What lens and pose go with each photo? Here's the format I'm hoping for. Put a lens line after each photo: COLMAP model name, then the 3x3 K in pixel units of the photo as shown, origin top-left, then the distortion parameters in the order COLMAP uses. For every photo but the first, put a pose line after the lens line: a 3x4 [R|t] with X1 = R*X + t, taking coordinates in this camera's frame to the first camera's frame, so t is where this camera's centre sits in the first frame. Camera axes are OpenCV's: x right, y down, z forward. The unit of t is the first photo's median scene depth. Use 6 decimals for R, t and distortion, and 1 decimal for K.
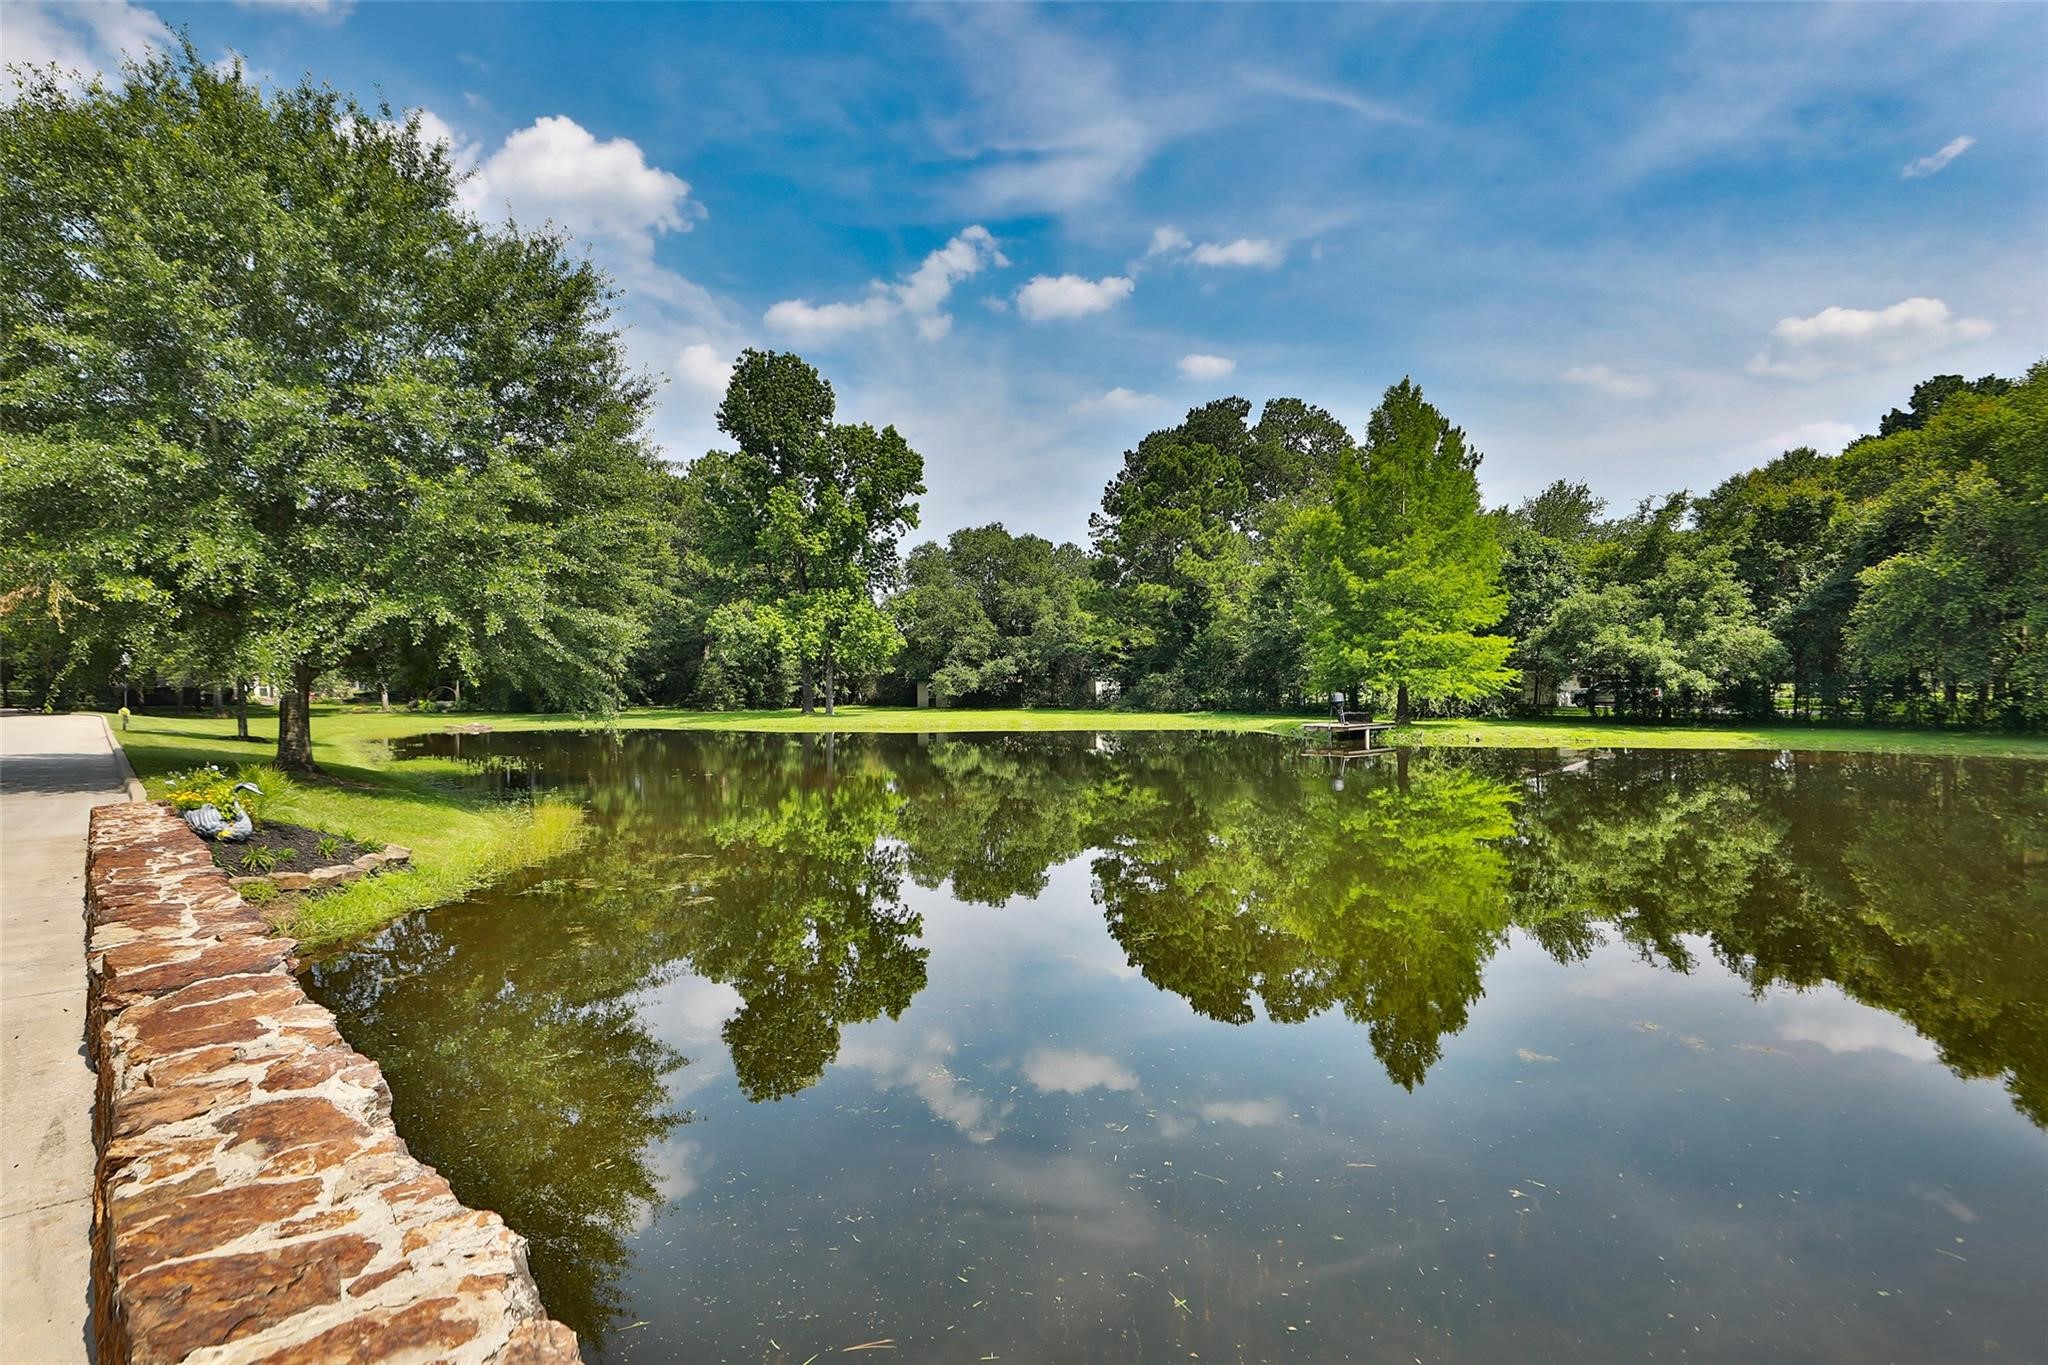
lens RADIAL K [[1072.4, 0, 1027.5], [0, 1072.4, 682.3], [0, 0, 1]] dist [-0.022656, 0.000792]
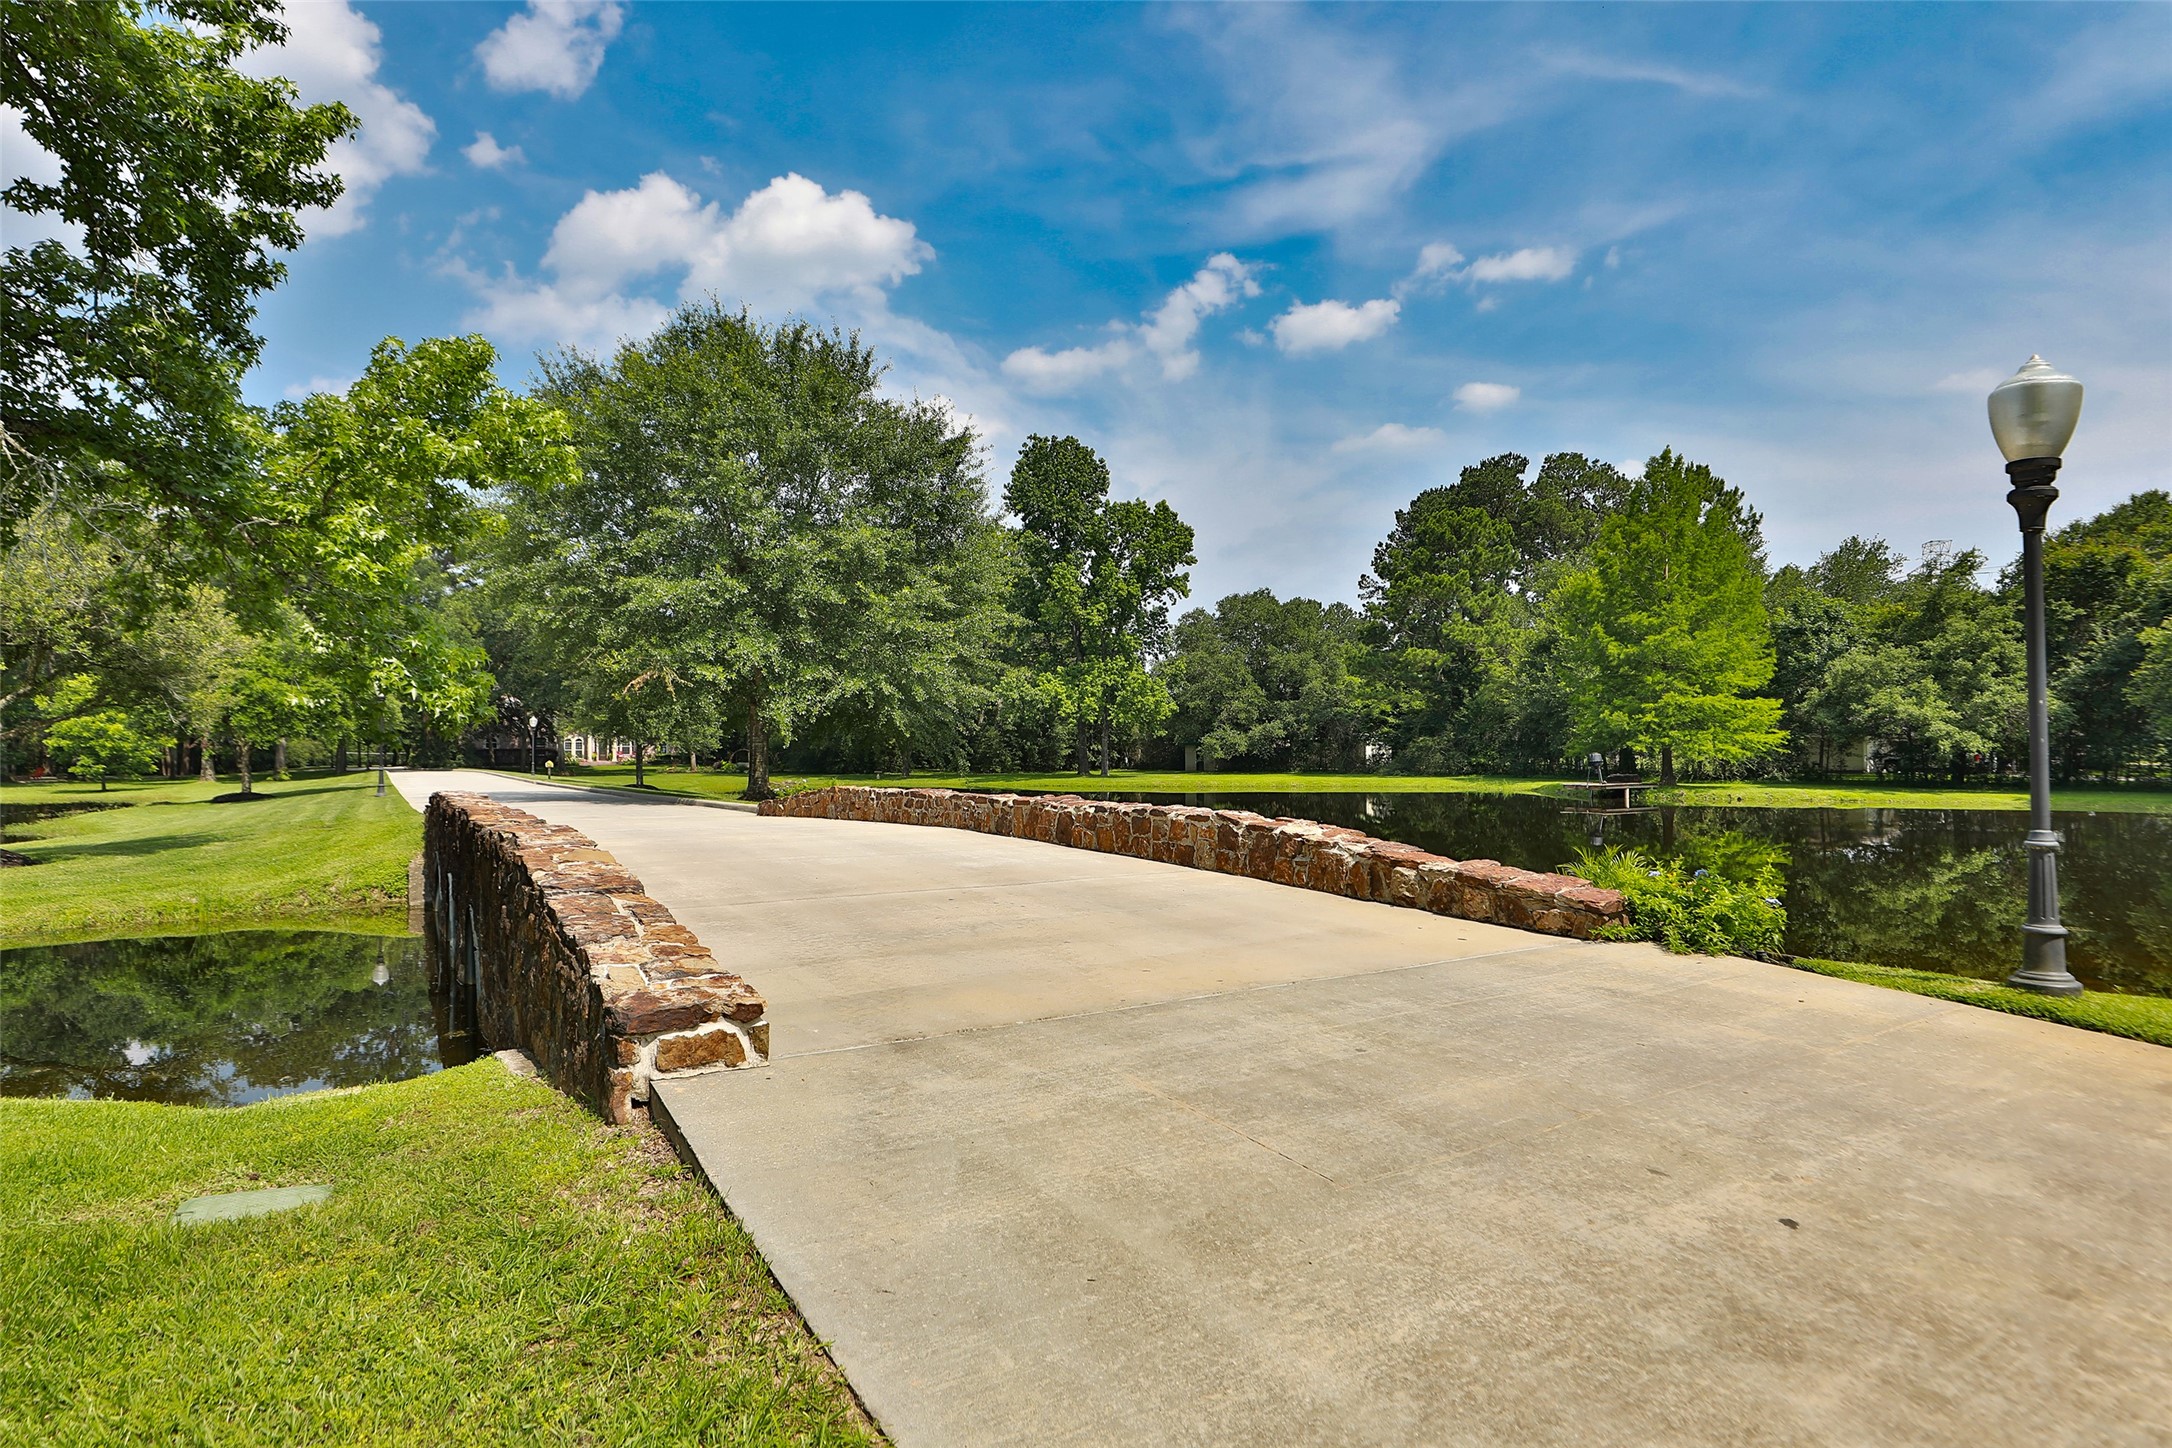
lens RADIAL K [[1137.3, 0, 1095.8], [0, 1137.3, 724.0], [0, 0, 1]] dist [-0.022656, 0.000792]
pose [[0.984983, -0.000785, -0.172649, -0.000629], [-0.003110, 0.999747, -0.022290, 0.004690], [0.172623, 0.022492, 0.984731, -0.110330]]
